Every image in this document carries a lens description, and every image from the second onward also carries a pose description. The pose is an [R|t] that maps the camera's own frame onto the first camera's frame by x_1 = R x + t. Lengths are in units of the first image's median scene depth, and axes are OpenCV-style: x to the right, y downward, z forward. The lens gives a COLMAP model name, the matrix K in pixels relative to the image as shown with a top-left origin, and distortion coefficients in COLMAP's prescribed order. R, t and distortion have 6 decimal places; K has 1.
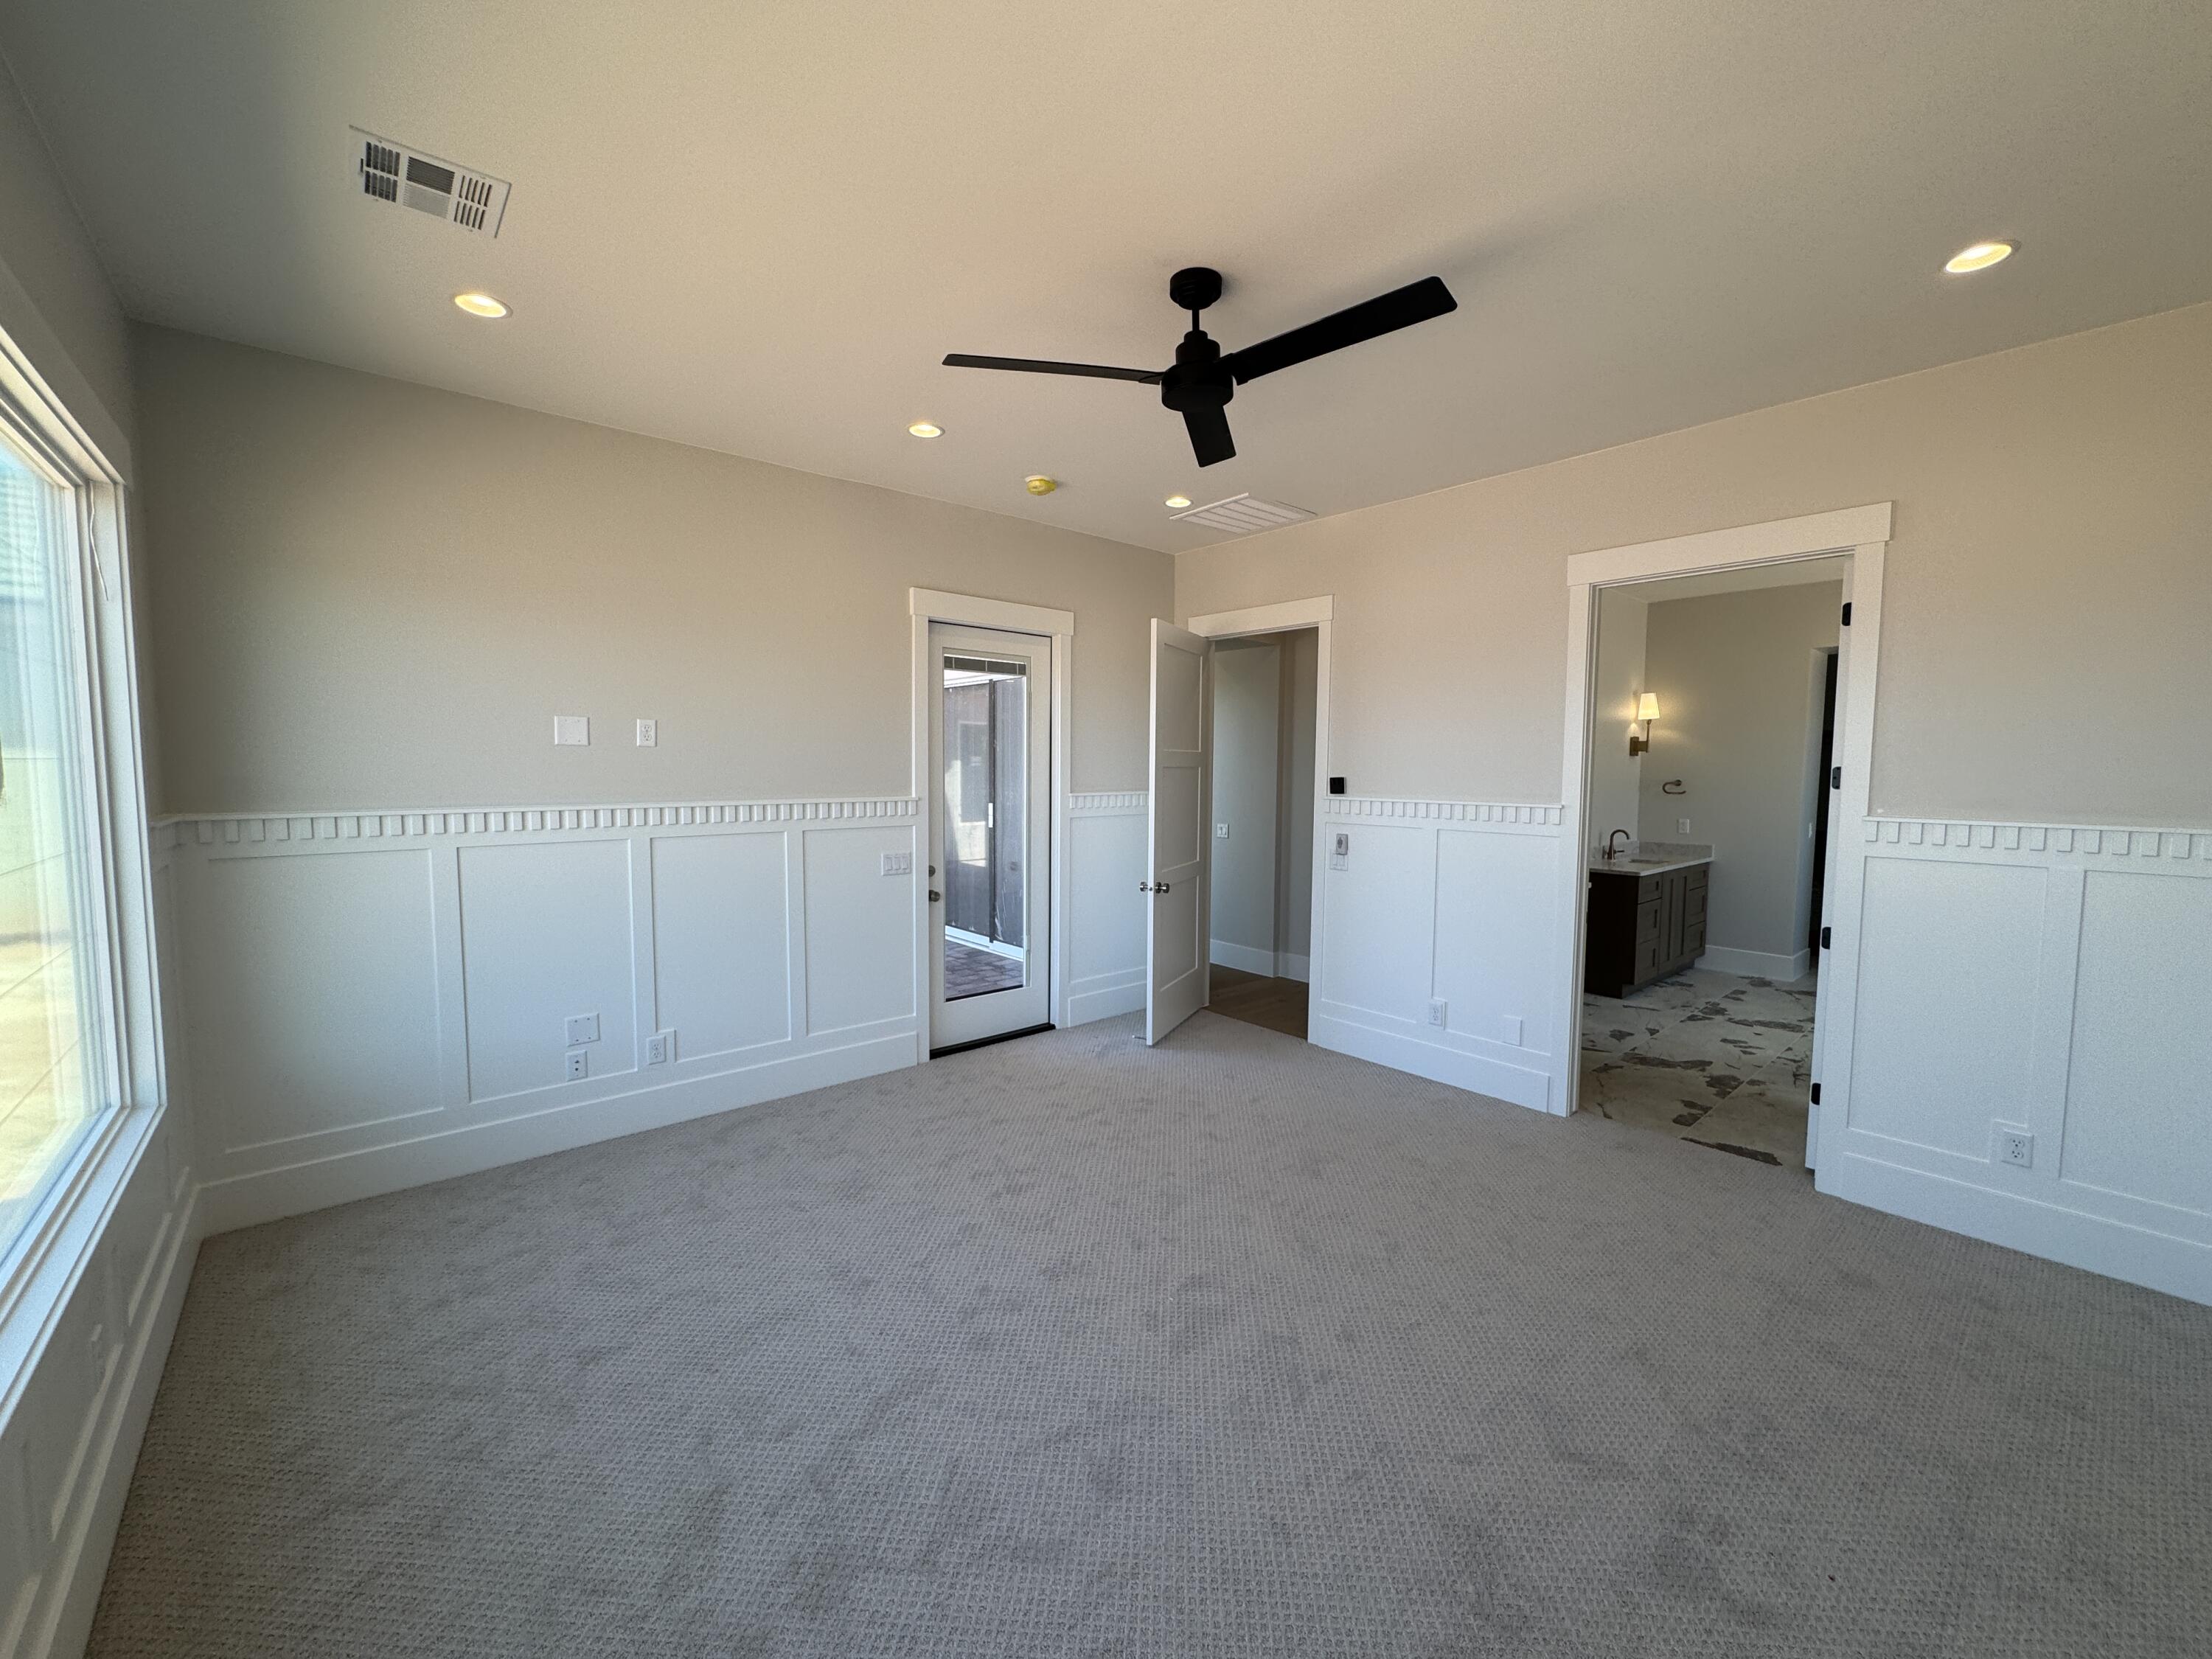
lens RADIAL K [[879.1, 0, 1093.5], [0, 879.1, 829.3], [0, 0, 1]] dist [-0.002160, 0.000021]
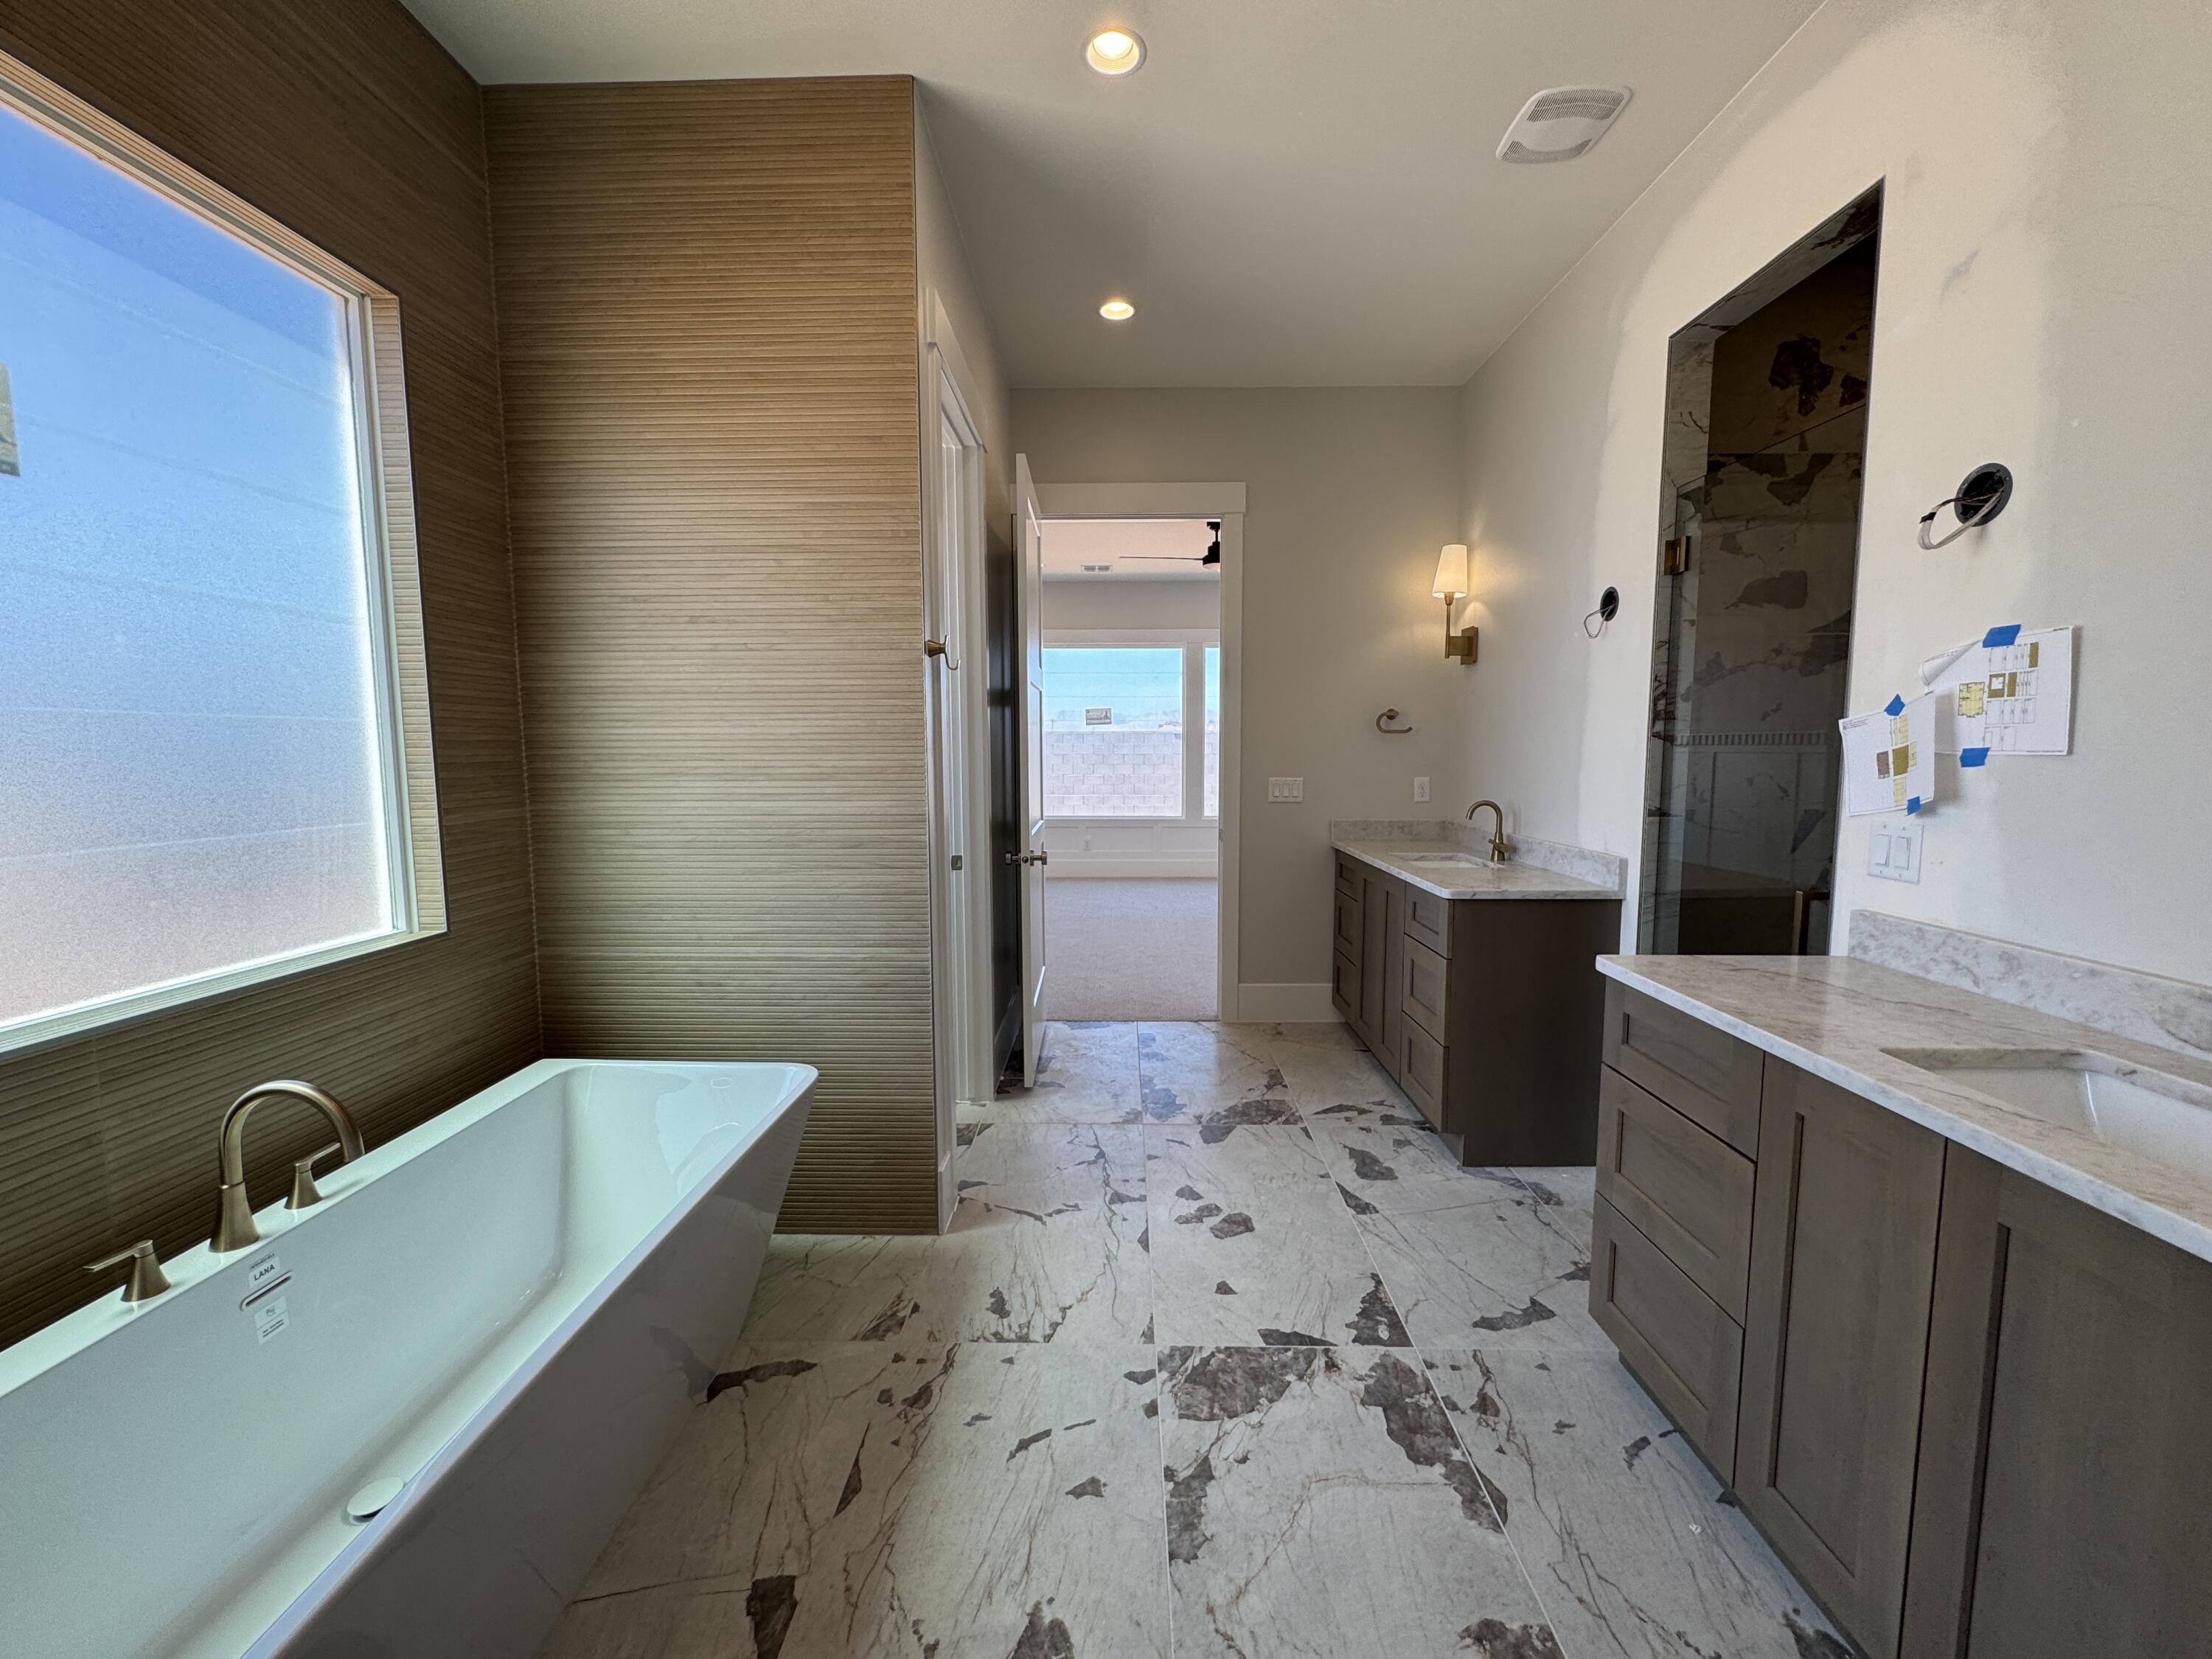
lens RADIAL K [[879.1, 0, 1108.3], [0, 879.1, 823.2], [0, 0, 1]] dist [-0.002160, 0.000021]
pose [[-0.659284, 0.068452, -0.748772, 0.838062], [-0.055665, 0.988671, 0.139395, -0.025929], [0.749831, 0.133581, -0.648005, 0.925775]]
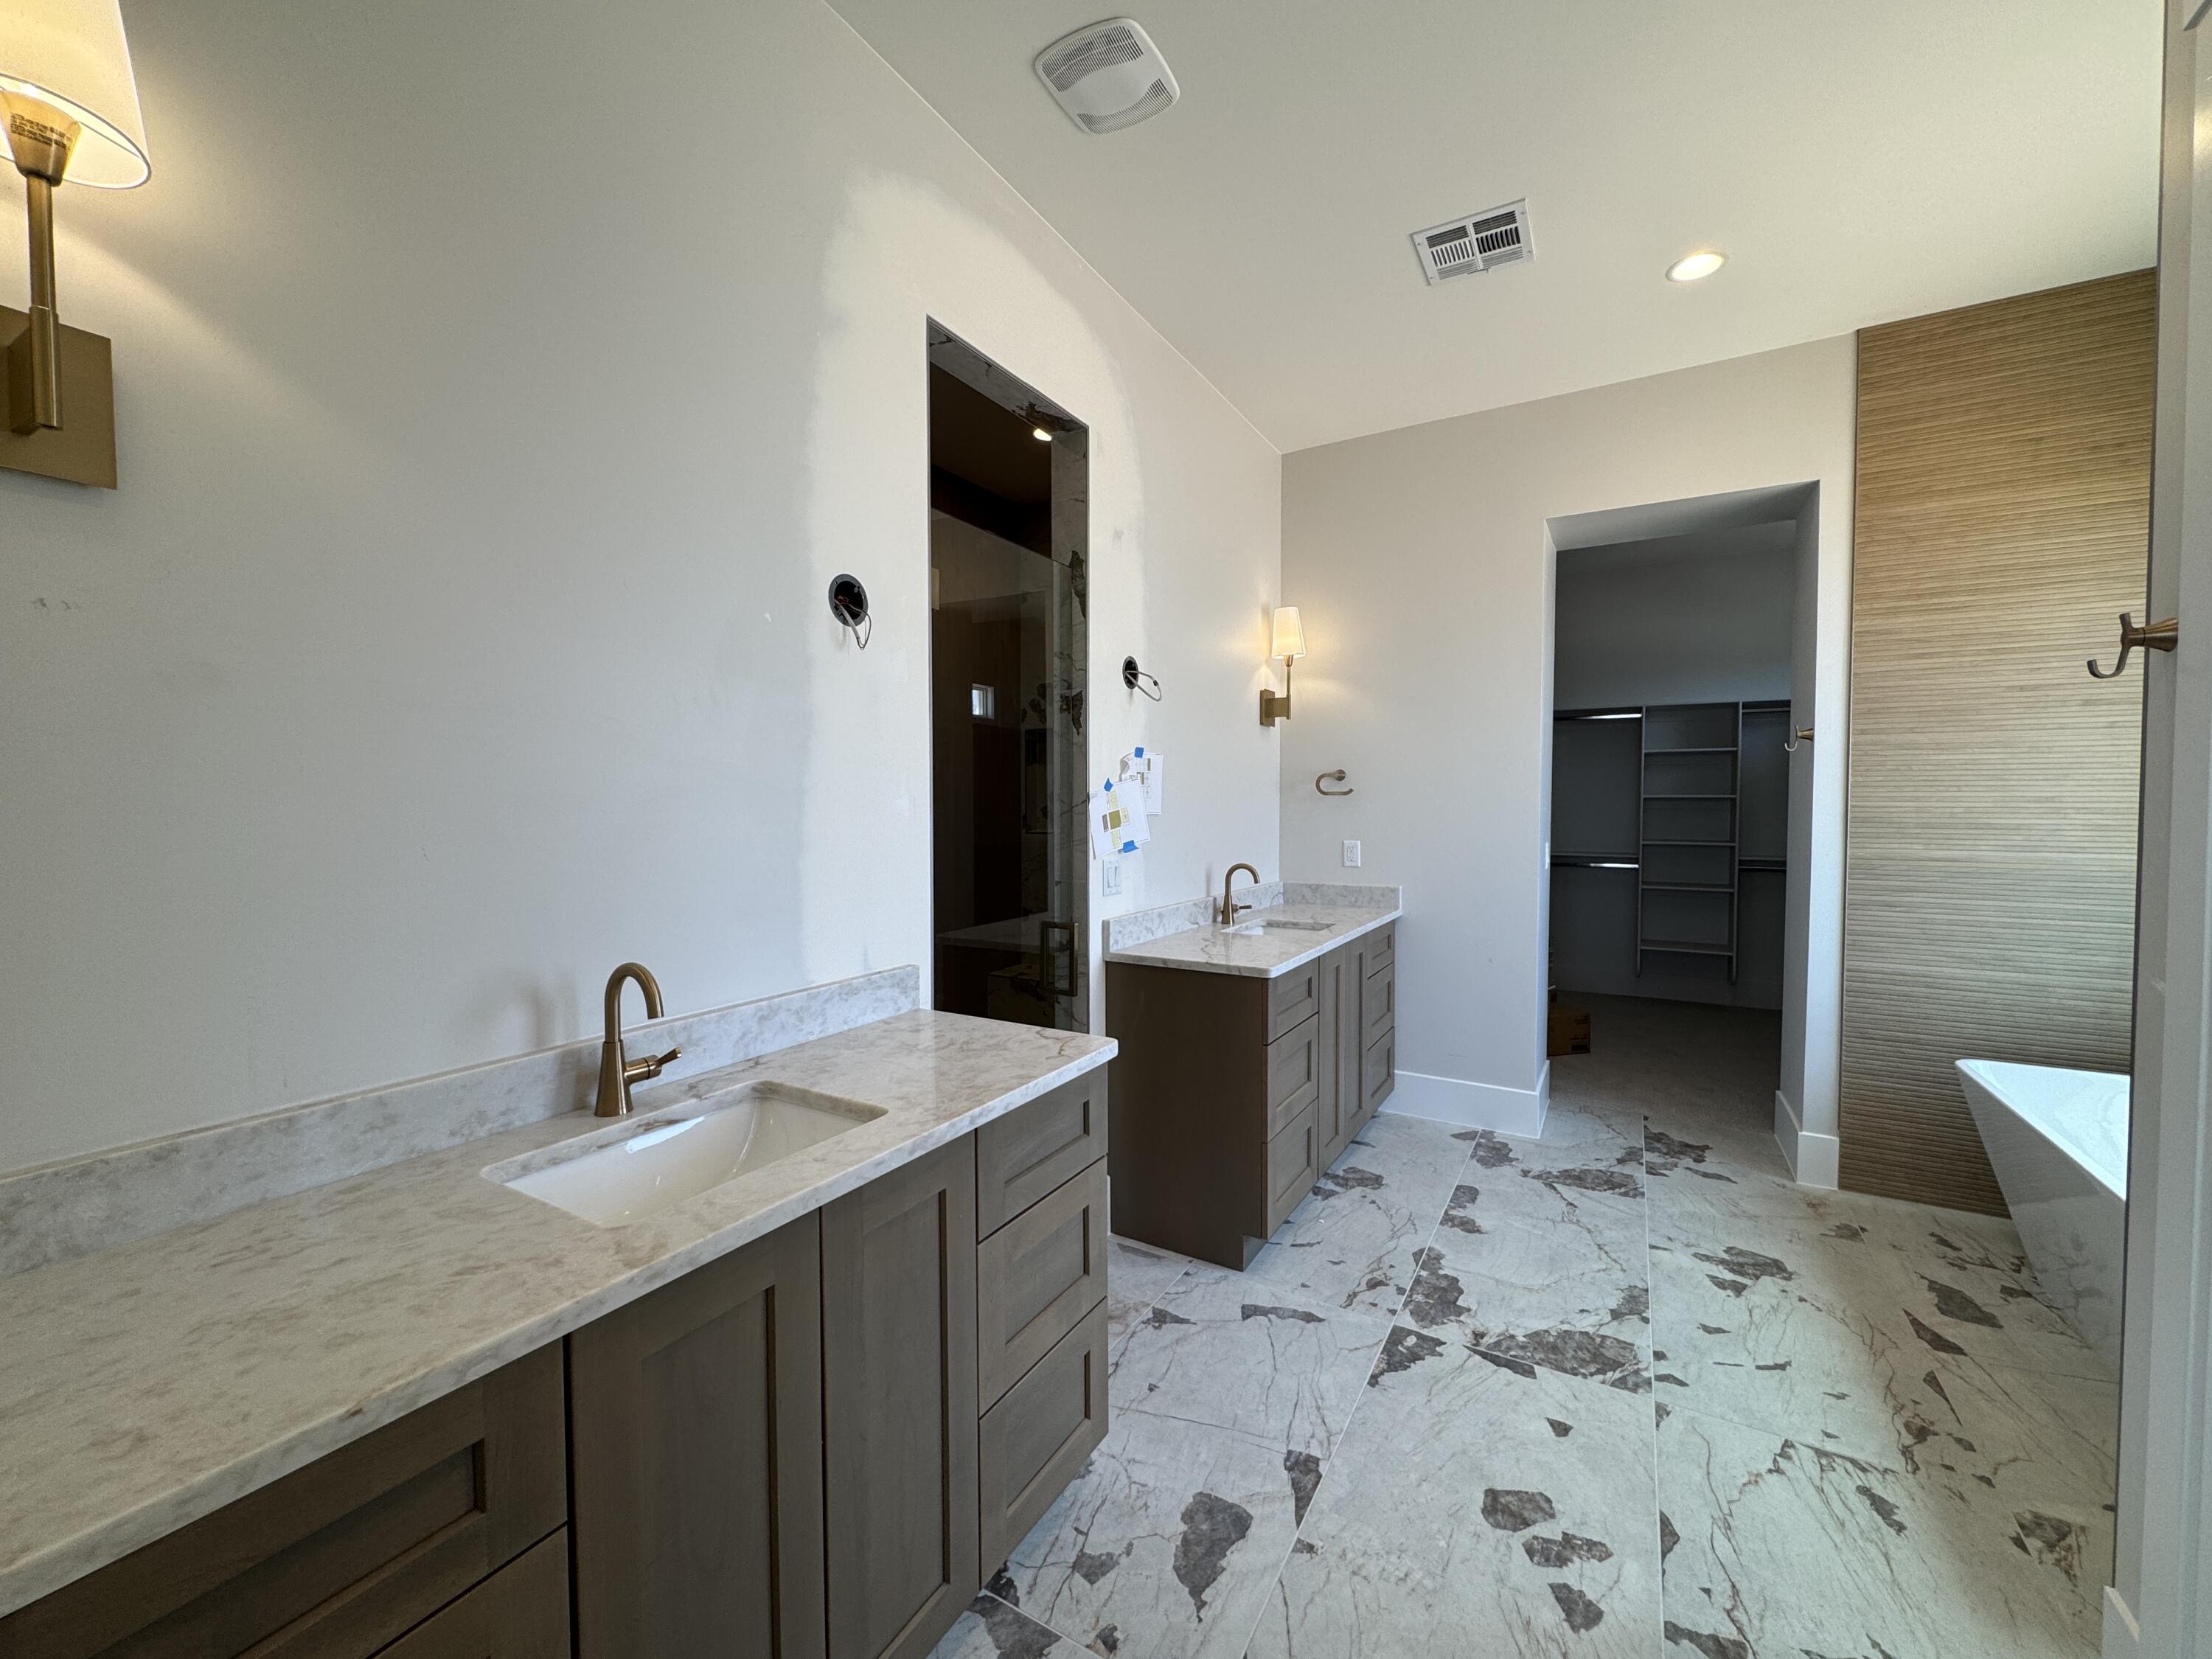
lens RADIAL K [[879.1, 0, 1106.8], [0, 879.1, 828.6], [0, 0, 1]] dist [-0.002160, 0.000021]
pose [[0.946088, -0.009389, 0.323774, 0.363449], [0.024936, 0.998725, -0.043901, 0.000673], [-0.322949, 0.049607, 0.945115, 0.550556]]
